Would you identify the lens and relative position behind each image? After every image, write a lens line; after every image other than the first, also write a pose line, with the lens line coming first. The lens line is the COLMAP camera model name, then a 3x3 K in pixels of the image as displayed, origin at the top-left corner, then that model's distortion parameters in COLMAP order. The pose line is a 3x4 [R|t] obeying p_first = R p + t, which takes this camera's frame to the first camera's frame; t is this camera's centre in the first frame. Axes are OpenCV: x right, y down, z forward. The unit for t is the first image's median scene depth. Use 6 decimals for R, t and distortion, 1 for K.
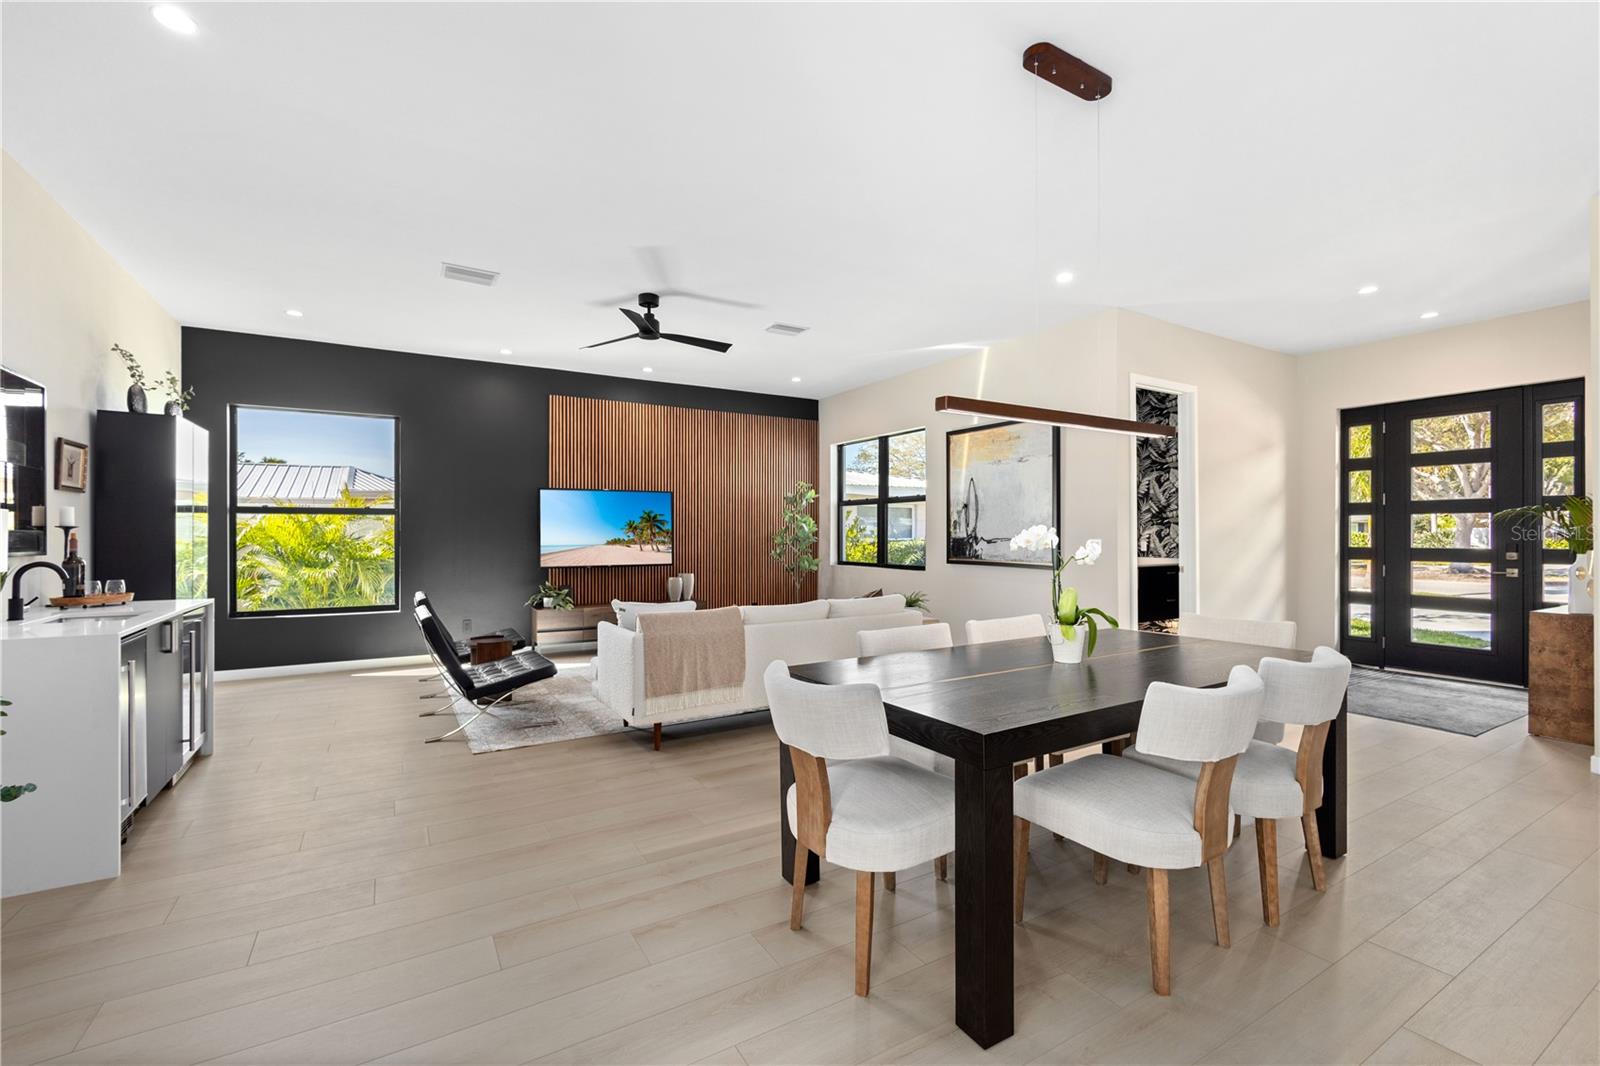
lens RADIAL K [[683.8, 0, 803.1], [0, 683.8, 536.7], [0, 0, 1]] dist [-0.007679, 0.001183]
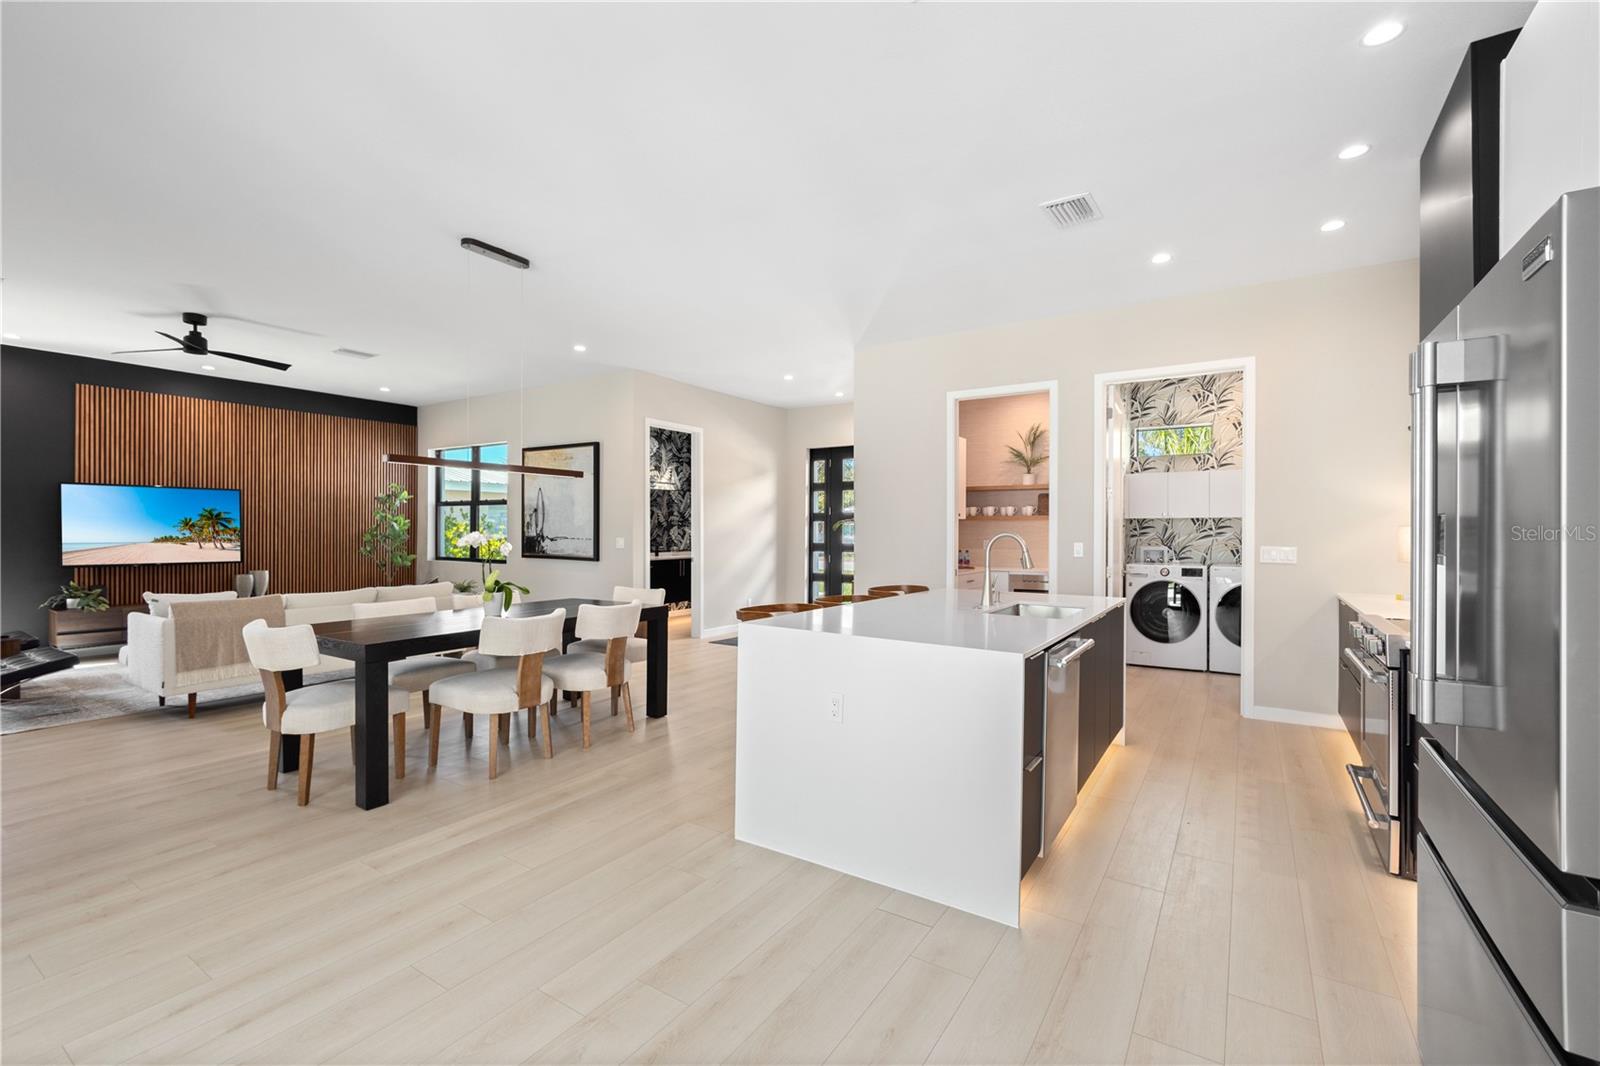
lens RADIAL K [[683.8, 0, 799.6], [0, 683.8, 534.5], [0, 0, 1]] dist [-0.007679, 0.001183]
pose [[0.899214, 0.003097, 0.437499, 0.124313], [-0.004473, 0.999988, 0.002117, -0.006252], [-0.437487, -0.003861, 0.899217, -0.295554]]
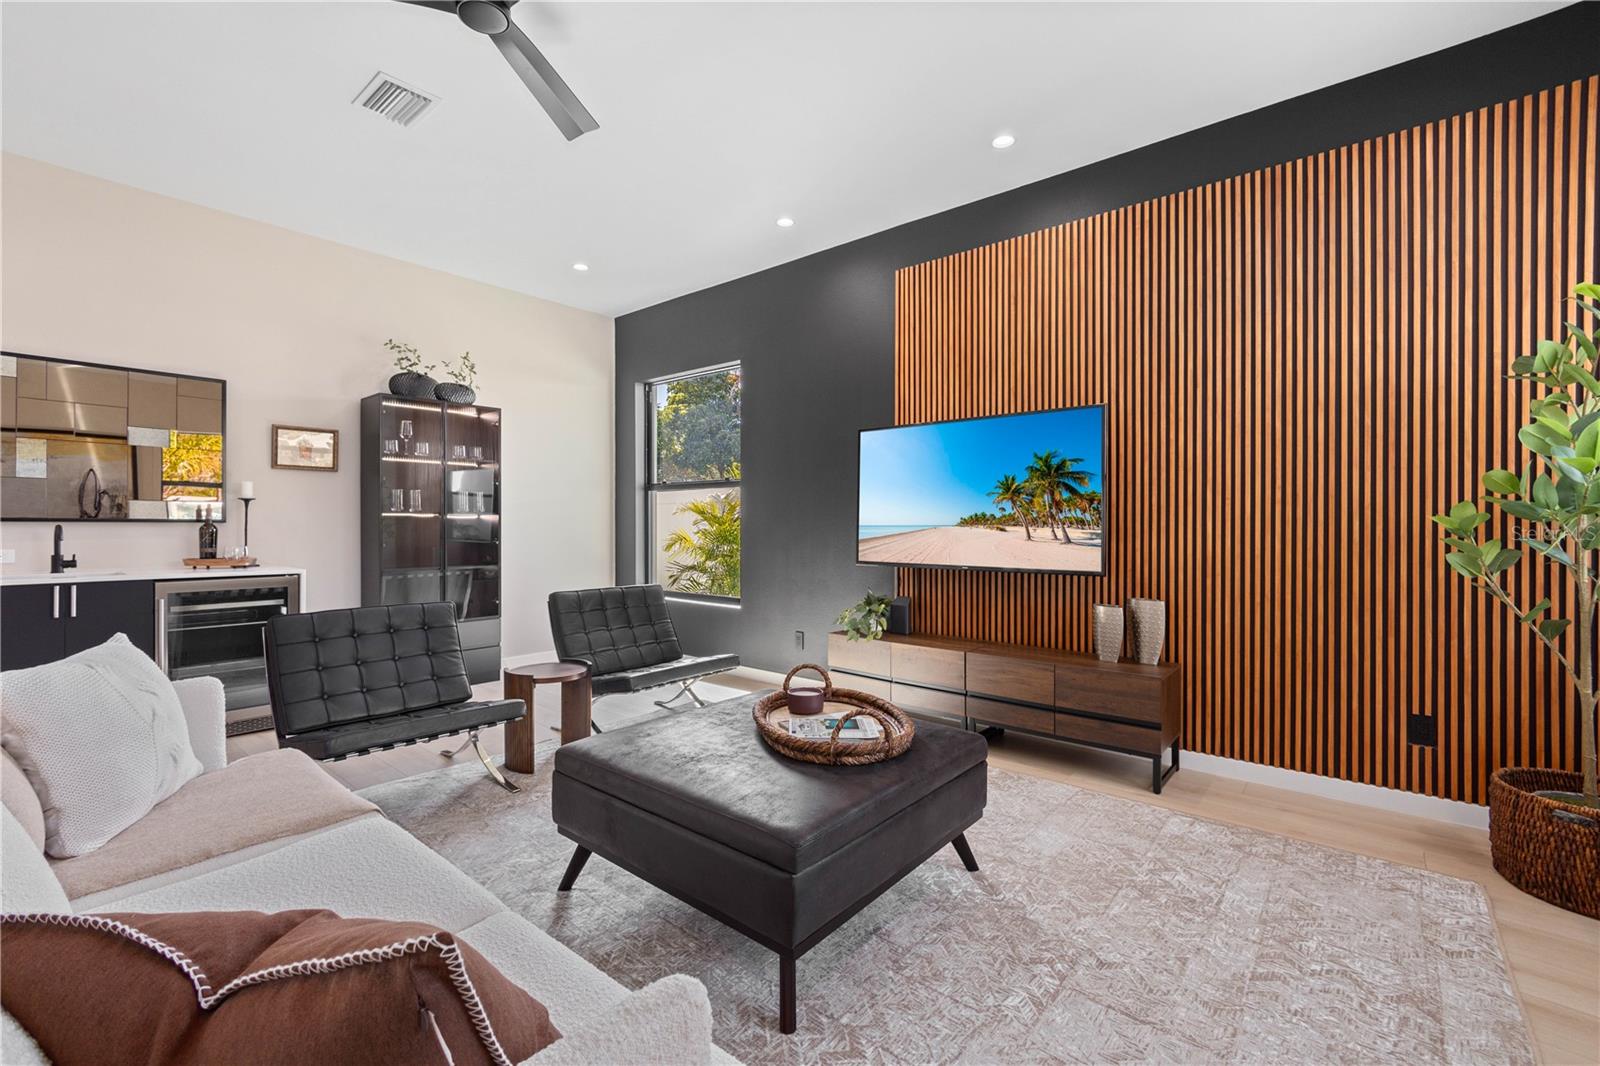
lens RADIAL K [[683.8, 0, 801.1], [0, 683.8, 530.4], [0, 0, 1]] dist [-0.007679, 0.001183]
pose [[0.322594, 0.012411, -0.946456, 0.171180], [-0.005296, 0.999922, 0.011307, 0.010648], [0.946522, 0.001365, 0.322635, 0.770377]]
